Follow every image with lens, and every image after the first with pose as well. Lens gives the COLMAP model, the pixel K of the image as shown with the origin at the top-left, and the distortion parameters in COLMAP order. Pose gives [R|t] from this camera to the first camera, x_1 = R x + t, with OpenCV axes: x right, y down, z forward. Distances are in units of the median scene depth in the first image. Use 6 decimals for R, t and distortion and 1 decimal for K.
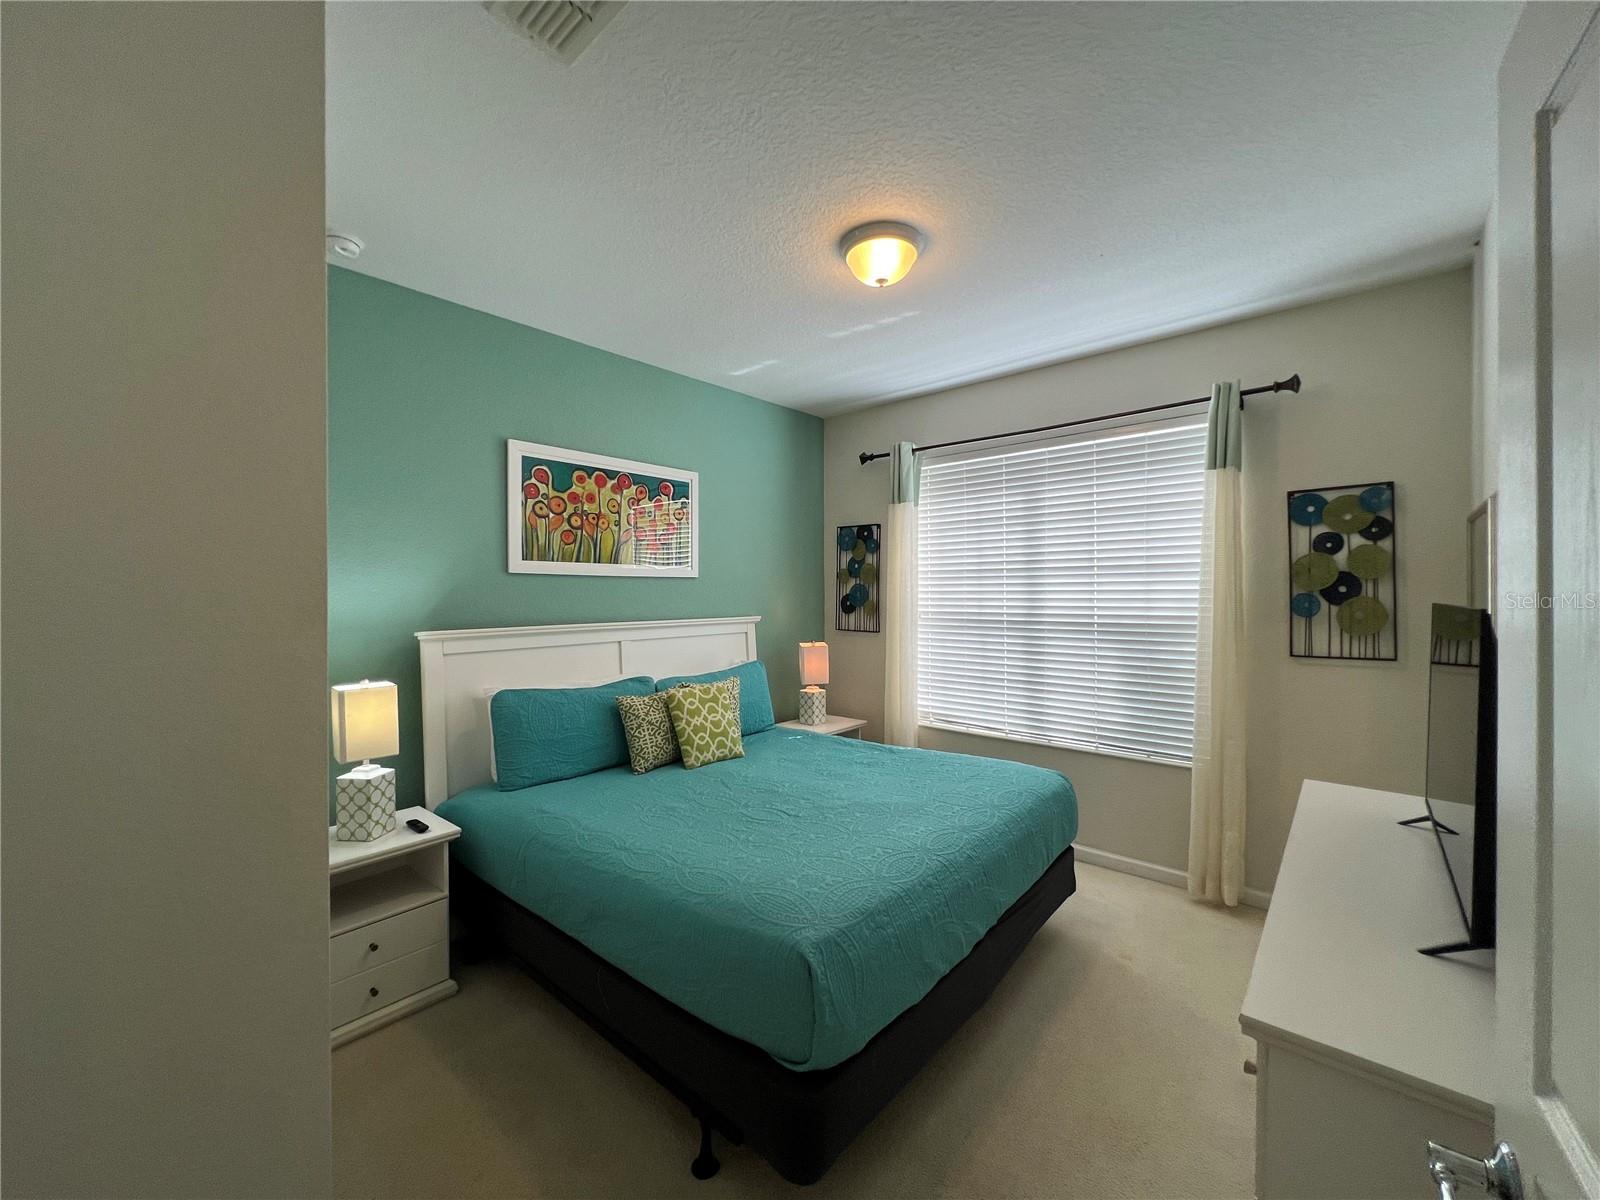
lens RADIAL K [[649.6, 0, 795.9], [0, 649.6, 599.4], [0, 0, 1]] dist [-0.011865, -0.000191]
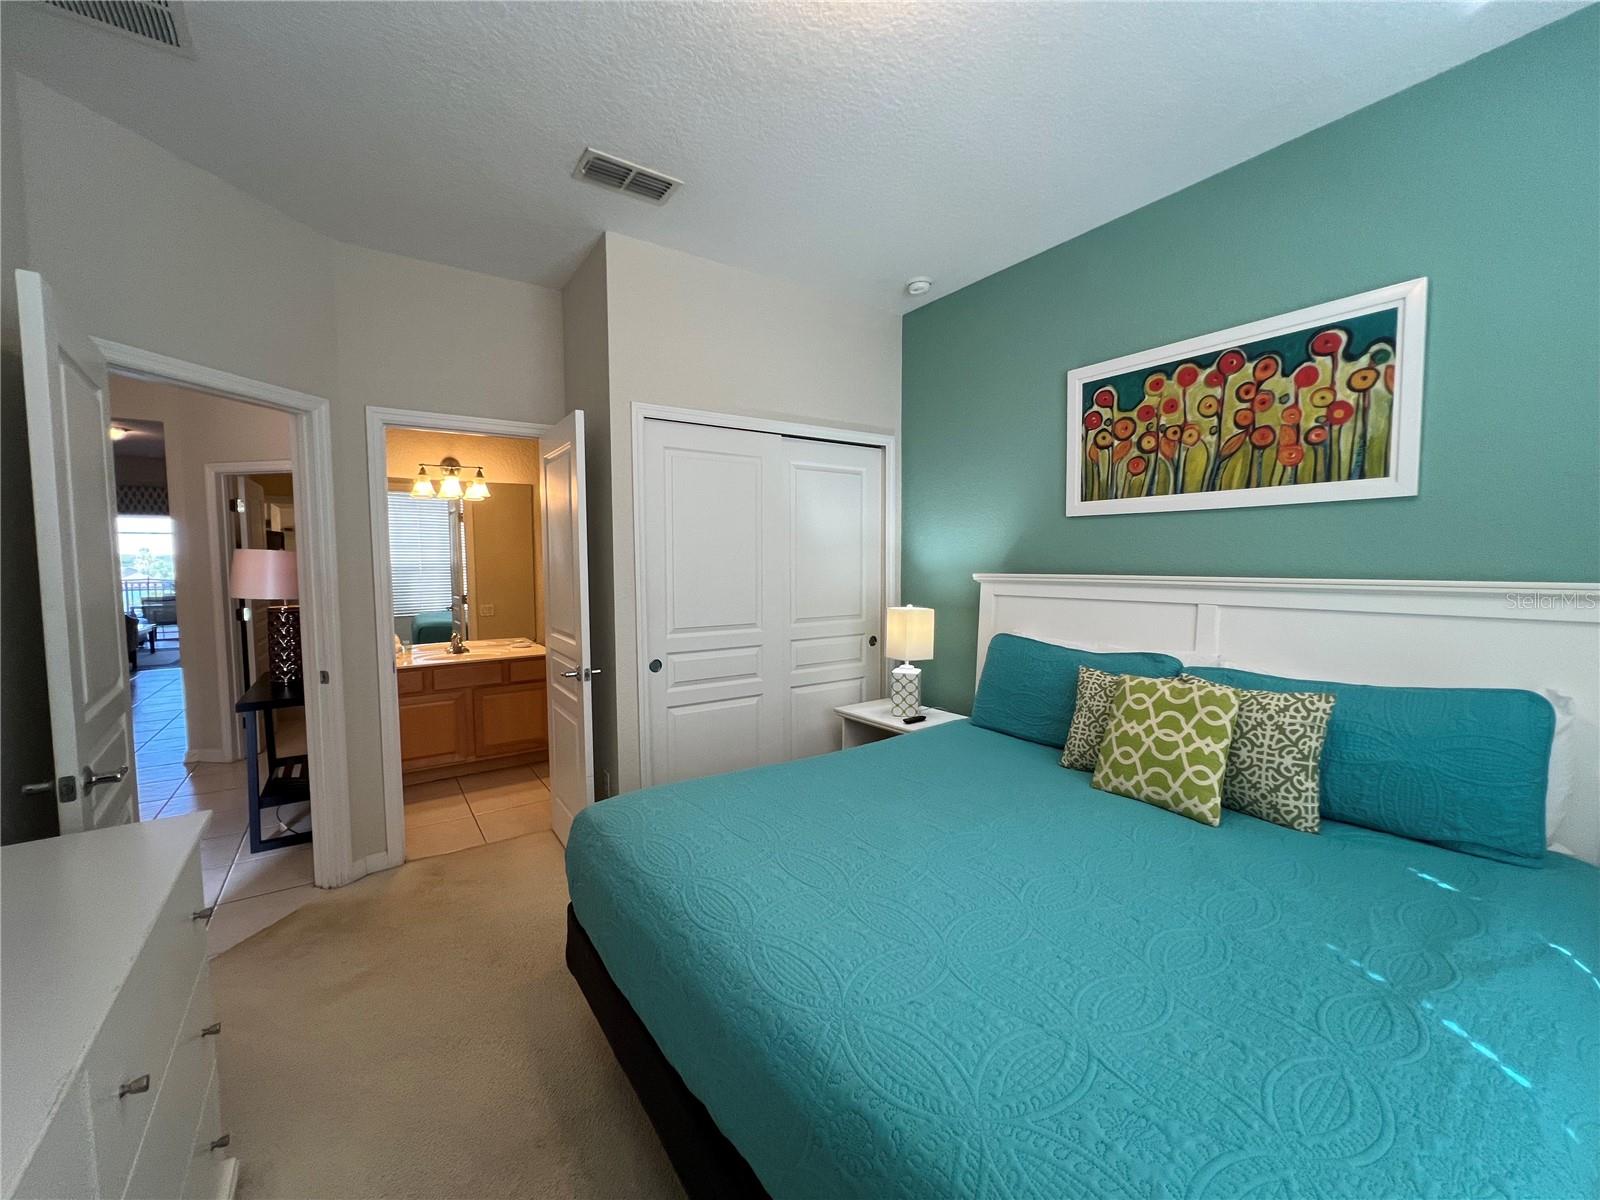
lens RADIAL K [[649.6, 0, 794.8], [0, 649.6, 599.6], [0, 0, 1]] dist [-0.011865, -0.000191]
pose [[-0.261574, 0.065541, -0.962956, 0.532111], [-0.001931, 0.997654, 0.068427, 0.014178], [0.965181, 0.019758, -0.260834, 0.808720]]
